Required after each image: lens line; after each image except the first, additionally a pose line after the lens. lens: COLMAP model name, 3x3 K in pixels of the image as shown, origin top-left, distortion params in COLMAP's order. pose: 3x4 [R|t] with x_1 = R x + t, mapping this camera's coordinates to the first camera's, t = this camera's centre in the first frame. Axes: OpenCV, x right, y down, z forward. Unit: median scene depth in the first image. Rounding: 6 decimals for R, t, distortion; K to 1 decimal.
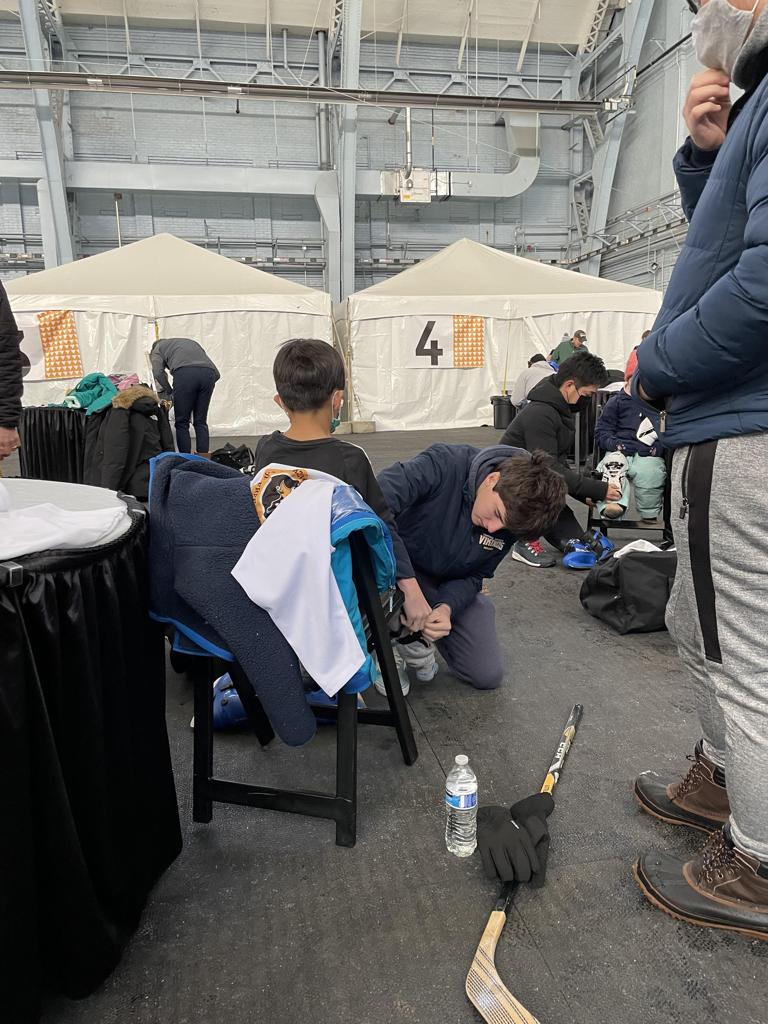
lens RADIAL K [[774.0, 0, 388.3], [0, 774.0, 513.7], [0, 0, 1]] dist [0.084389, -0.104233]
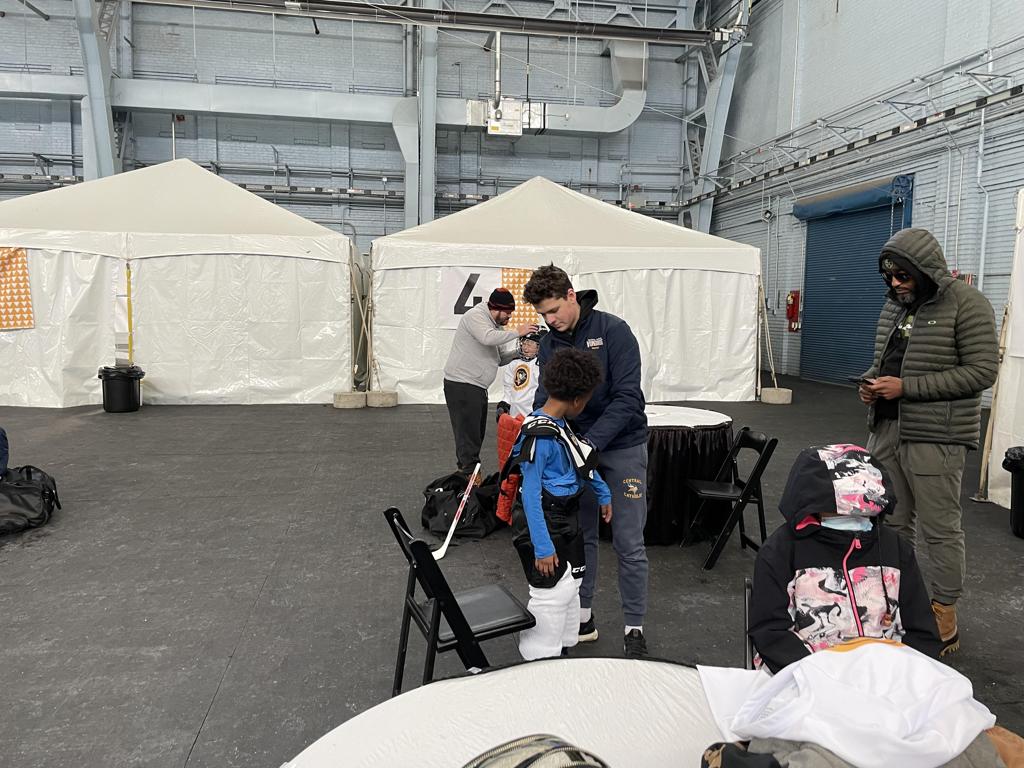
lens RADIAL K [[774.0, 0, 516.1], [0, 774.0, 380.1], [0, 0, 1]] dist [0.084389, -0.104233]
pose [[0.998756, 0.040316, -0.029330, 0.084394], [-0.042378, 0.996398, -0.073454, -0.050516], [0.026263, 0.074605, 0.996867, 0.124846]]
